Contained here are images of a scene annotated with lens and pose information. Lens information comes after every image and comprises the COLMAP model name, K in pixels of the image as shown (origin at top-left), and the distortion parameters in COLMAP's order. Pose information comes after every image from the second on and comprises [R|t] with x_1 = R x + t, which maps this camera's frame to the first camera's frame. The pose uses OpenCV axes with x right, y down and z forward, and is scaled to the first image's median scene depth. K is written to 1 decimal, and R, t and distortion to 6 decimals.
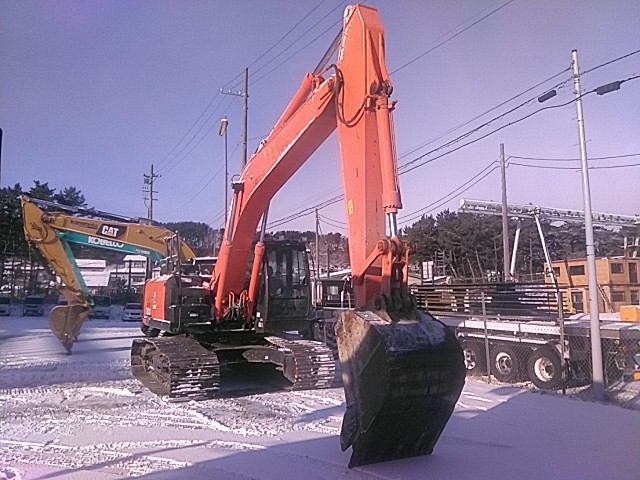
lens RADIAL K [[518.5, 0, 320.0], [0, 518.5, 240.0], [0, 0, 1]] dist [0.156150, -0.414713]
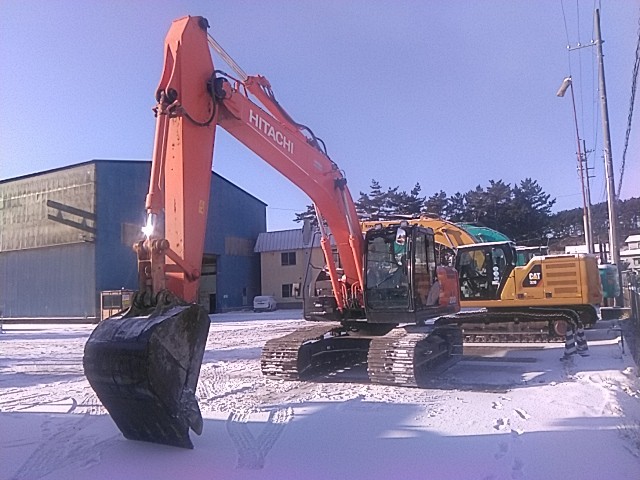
lens RADIAL K [[518.5, 0, 320.0], [0, 518.5, 240.0], [0, 0, 1]] dist [0.156150, -0.414713]
pose [[0.577645, -0.102145, -0.809872, 0.236582], [0.121994, 0.991800, -0.038079, 0.016523], [0.807121, -0.076803, 0.585370, 0.127451]]
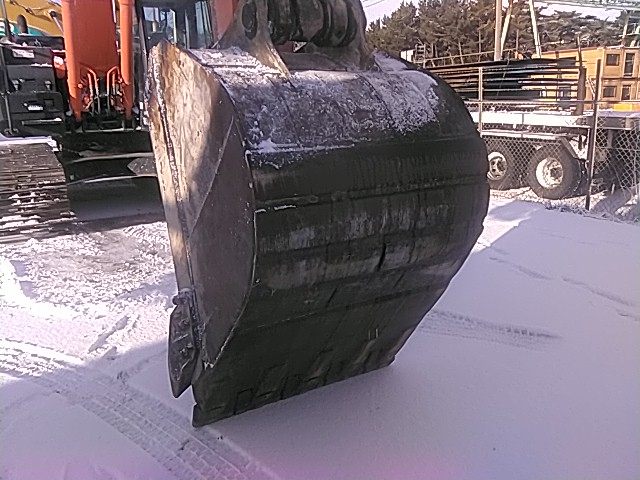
lens RADIAL K [[524.3, 0, 320.0], [0, 524.3, 240.0], [0, 0, 1]] dist [-0.050995, 0.007368]
pose [[0.998742, -0.033385, 0.037405, 0.026809], [0.017720, 0.932954, 0.359560, 0.025893], [-0.046901, -0.358445, 0.932372, 0.119905]]
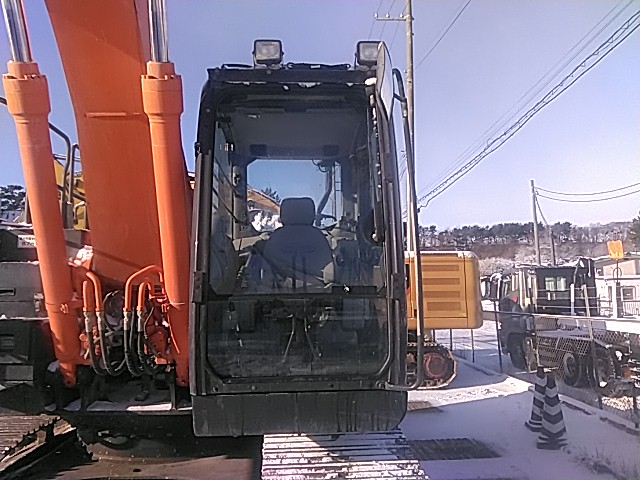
lens RADIAL K [[524.3, 0, 320.0], [0, 524.3, 240.0], [0, 0, 1]] dist [-0.050995, 0.007368]
pose [[0.914709, -0.056308, -0.400172, 0.015678], [0.055521, 0.998365, -0.013570, 0.033495], [0.400282, -0.009805, 0.916340, 0.288436]]
